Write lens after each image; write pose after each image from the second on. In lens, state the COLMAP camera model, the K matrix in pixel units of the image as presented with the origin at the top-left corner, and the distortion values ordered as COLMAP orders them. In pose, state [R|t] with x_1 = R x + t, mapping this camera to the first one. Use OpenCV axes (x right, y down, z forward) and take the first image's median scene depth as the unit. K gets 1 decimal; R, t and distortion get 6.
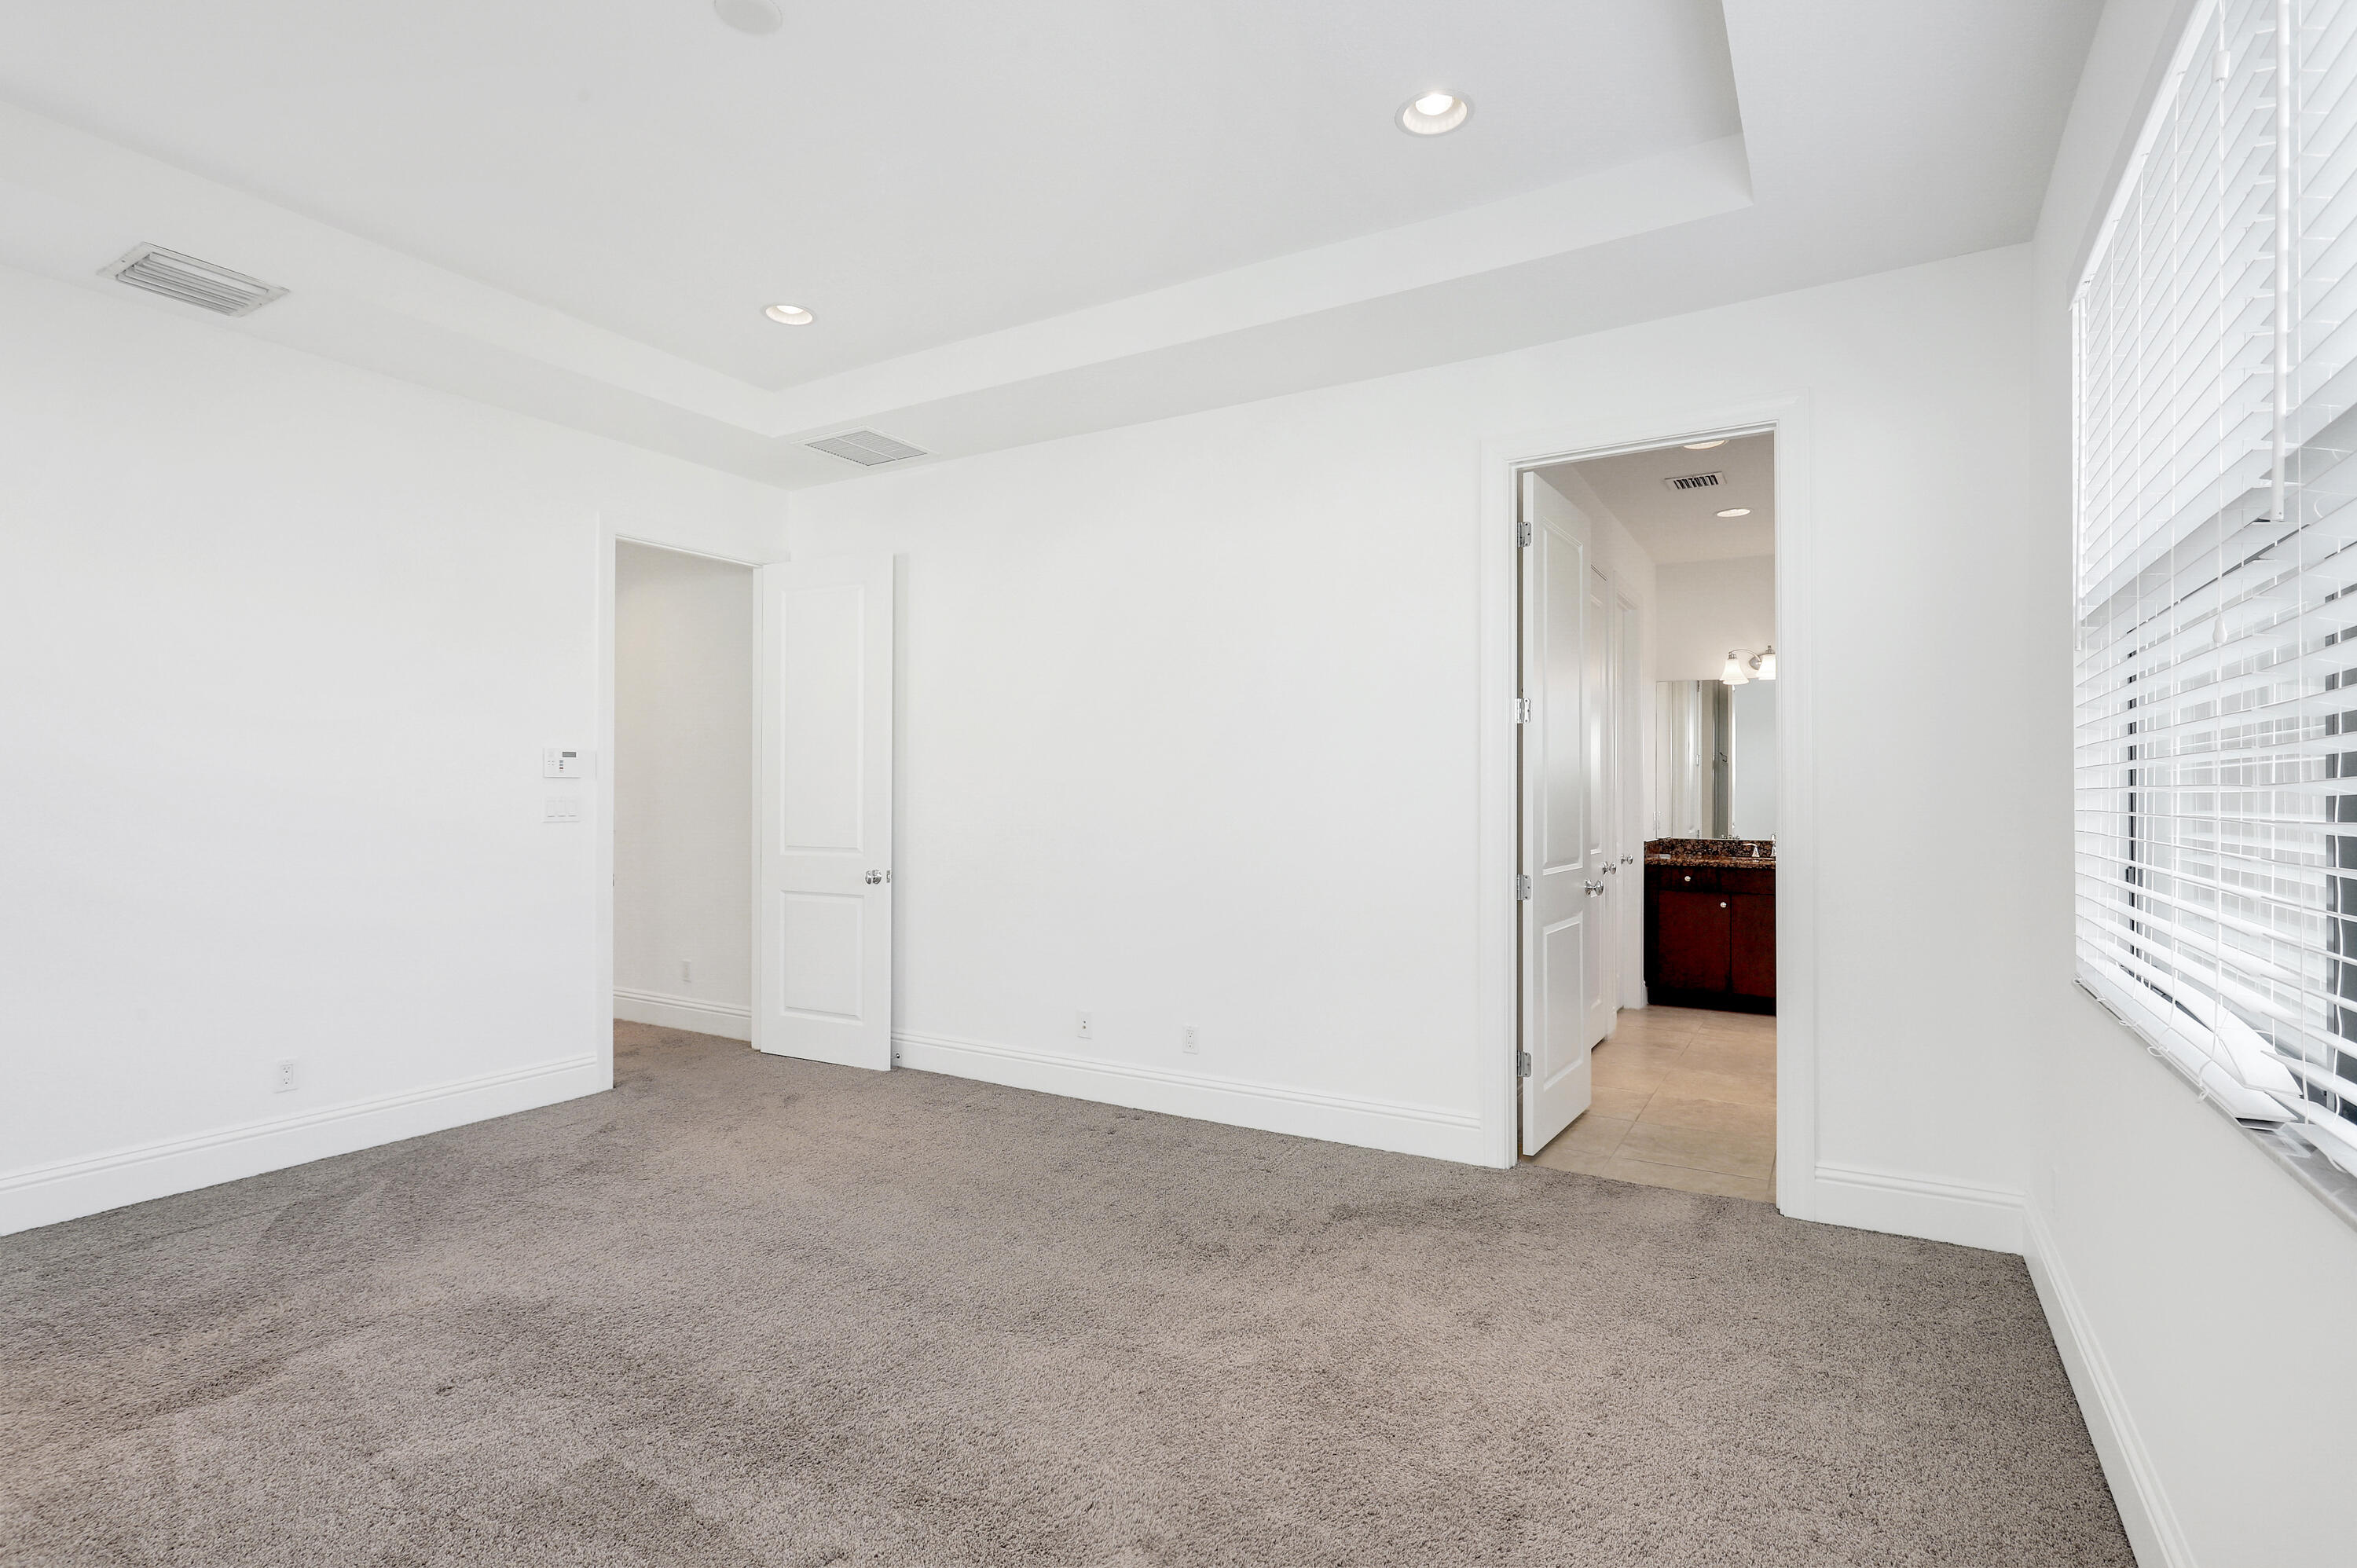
lens RADIAL K [[1139.4, 0, 1172.1], [0, 1139.4, 789.7], [0, 0, 1]] dist [0.004124, 0.000732]
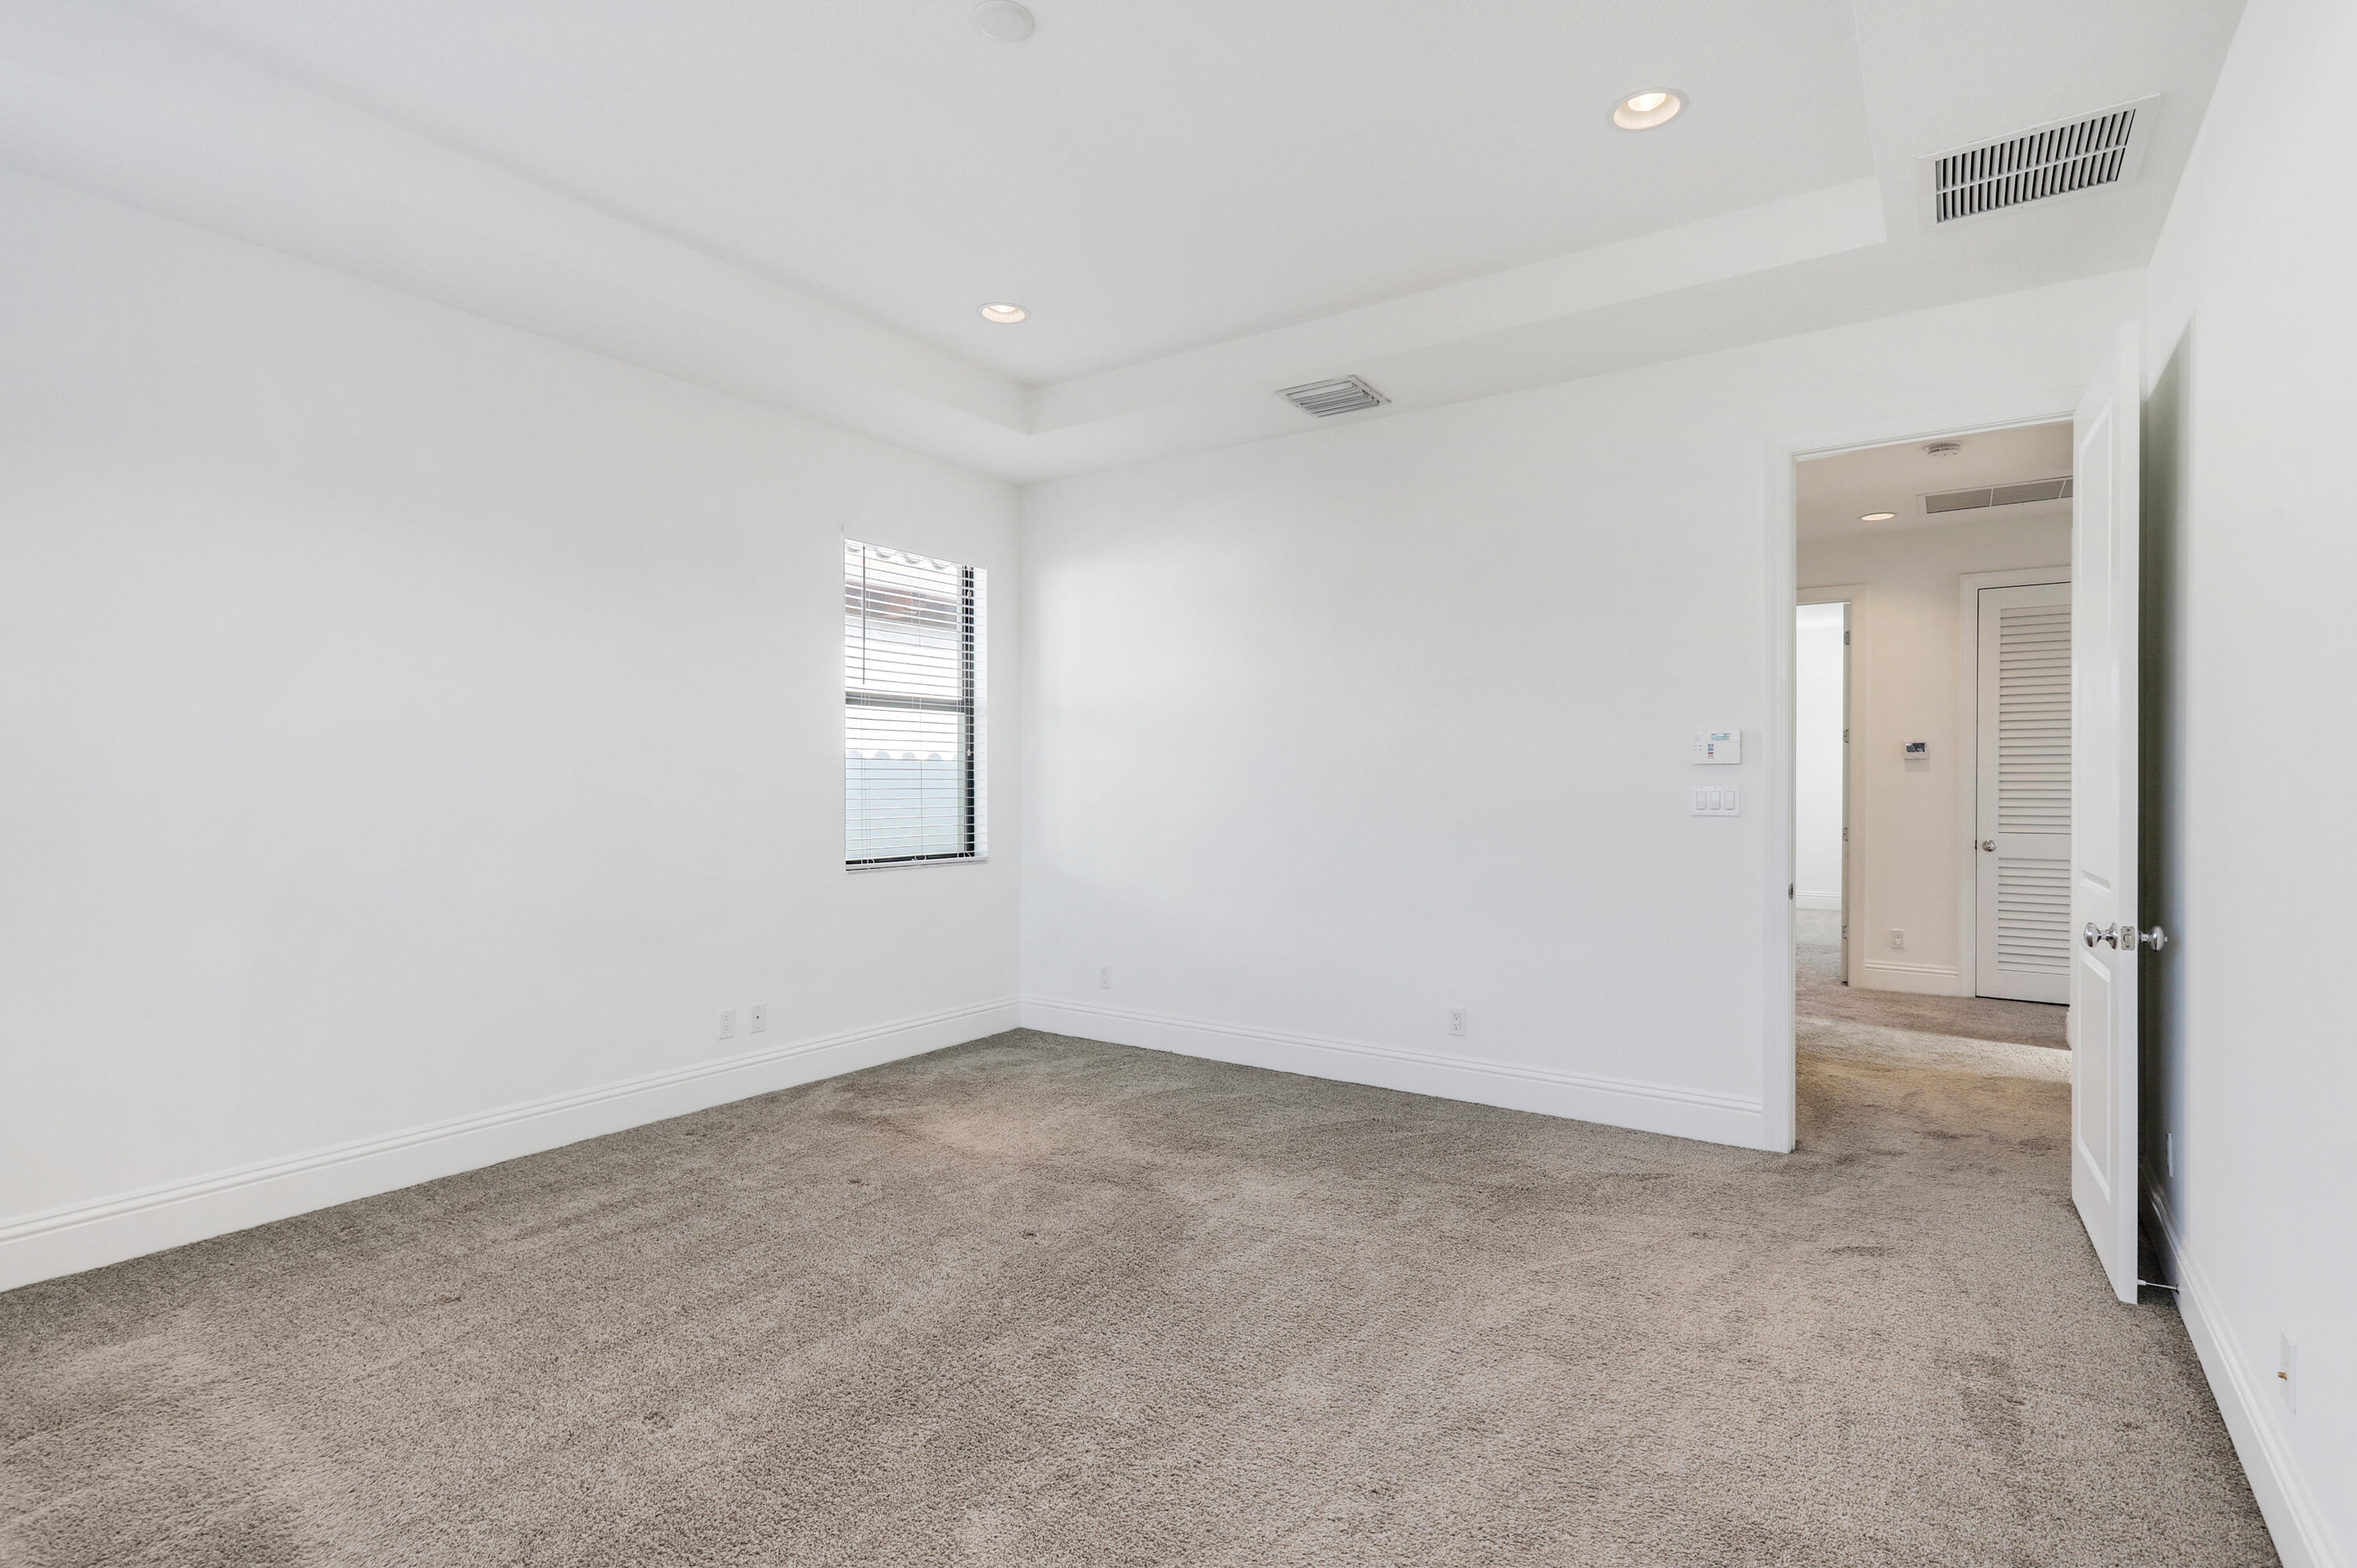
lens RADIAL K [[1139.4, 0, 1172.0], [0, 1139.4, 793.3], [0, 0, 1]] dist [0.004124, 0.000732]
pose [[-0.074455, 0.008492, -0.997188, 0.576301], [0.006231, 0.999948, 0.008050, 0.003055], [0.997205, -0.005614, -0.074504, 1.092345]]
